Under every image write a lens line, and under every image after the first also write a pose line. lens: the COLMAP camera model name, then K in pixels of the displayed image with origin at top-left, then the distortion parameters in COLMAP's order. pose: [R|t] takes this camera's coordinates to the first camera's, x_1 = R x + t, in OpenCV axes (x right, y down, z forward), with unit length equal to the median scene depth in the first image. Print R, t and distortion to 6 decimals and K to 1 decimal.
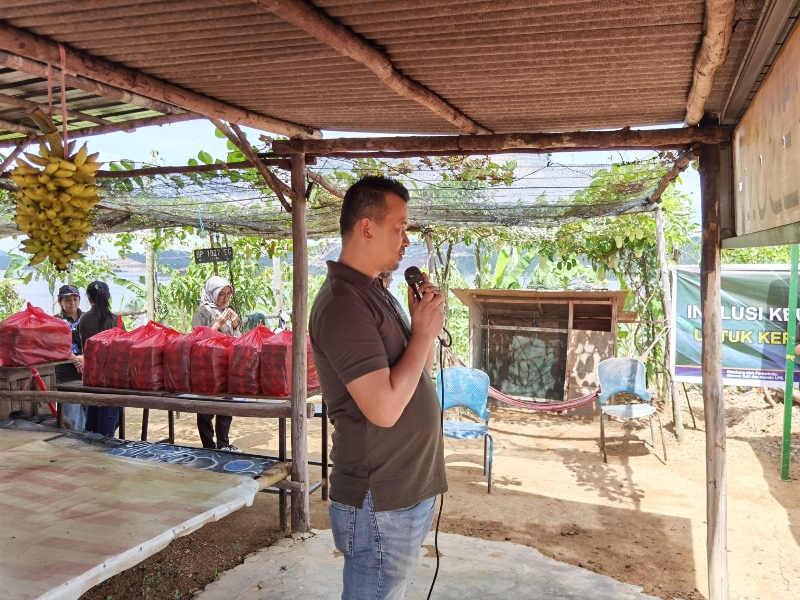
lens RADIAL K [[637.5, 0, 400.6], [0, 637.5, 295.3], [0, 0, 1]] dist [0.001030, -0.005239]
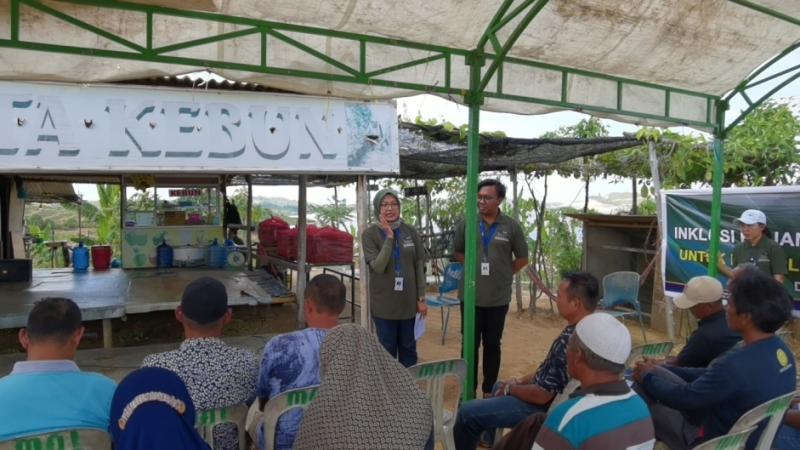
lens RADIAL K [[528.9, 0, 394.7], [0, 528.9, 224.7], [0, 0, 1]] dist [-0.032326, -0.001964]
pose [[0.727254, 0.022010, -0.686016, 1.114443], [-0.029851, 0.999554, 0.000424, 0.040462], [0.685719, 0.020170, 0.727587, 0.042440]]
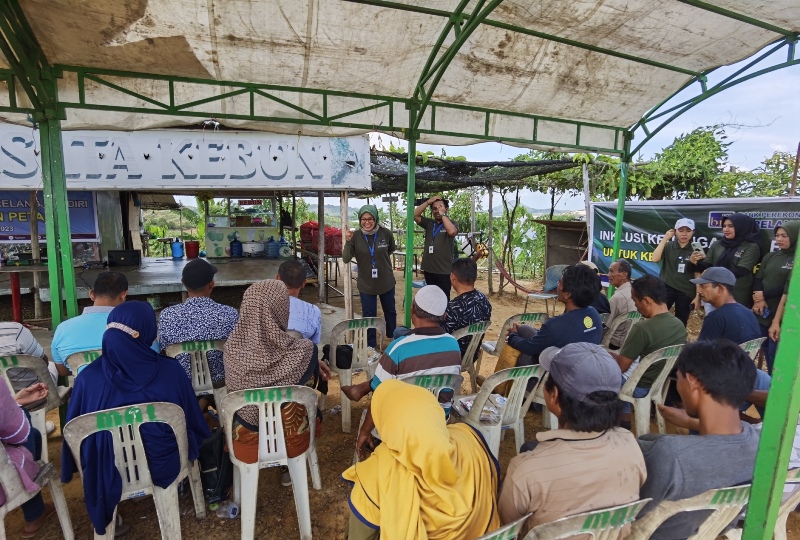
lens RADIAL K [[418.5, 0, 400.0], [0, 418.5, 270.0], [0, 0, 1]] dist [-0.060454, 0.030308]
pose [[0.666932, 0.102872, -0.737983, 1.312128], [-0.037569, 0.993807, 0.104580, 0.036354], [0.744171, -0.042022, 0.666666, 0.098996]]
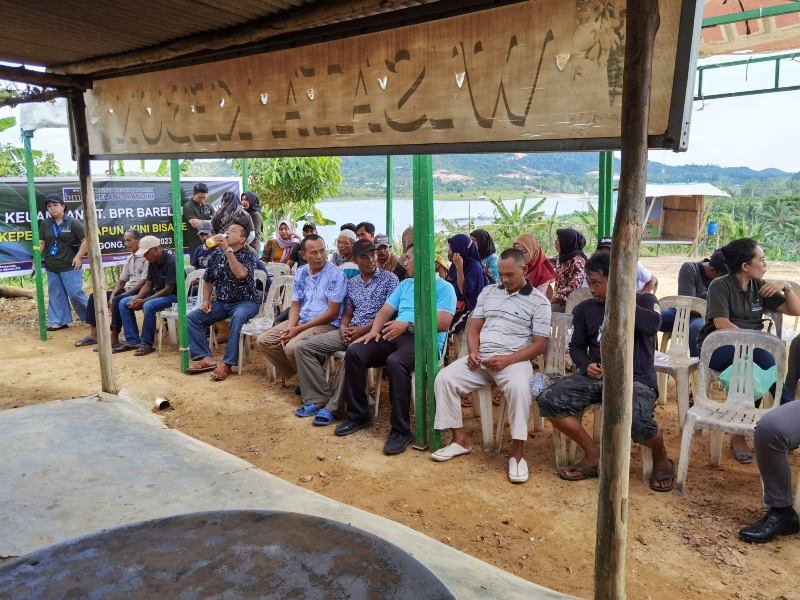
lens RADIAL K [[628.6, 0, 398.0], [0, 628.6, 299.5], [0, 0, 1]] dist [0.011972, -0.002053]
pose [[0.288706, -0.169655, 0.942266, -0.569702], [0.046582, 0.985498, 0.163167, 0.032612], [-0.956284, -0.003215, 0.292422, -0.118934]]
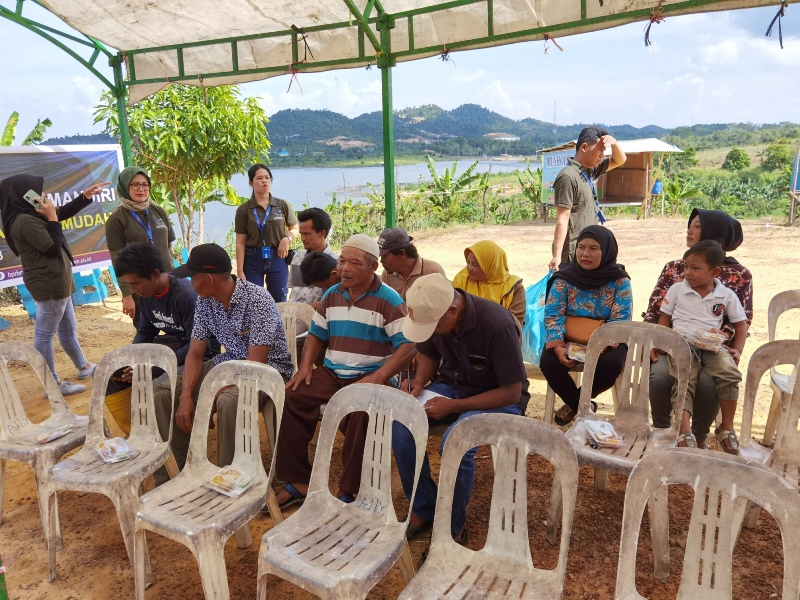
lens RADIAL K [[628.6, 0, 398.0], [0, 628.6, 299.5], [0, 0, 1]] dist [0.011972, -0.002053]
pose [[0.135842, -0.231561, 0.963290, 0.173637], [0.082212, 0.971584, 0.221961, 0.018621], [-0.987314, 0.049043, 0.151019, 0.292867]]
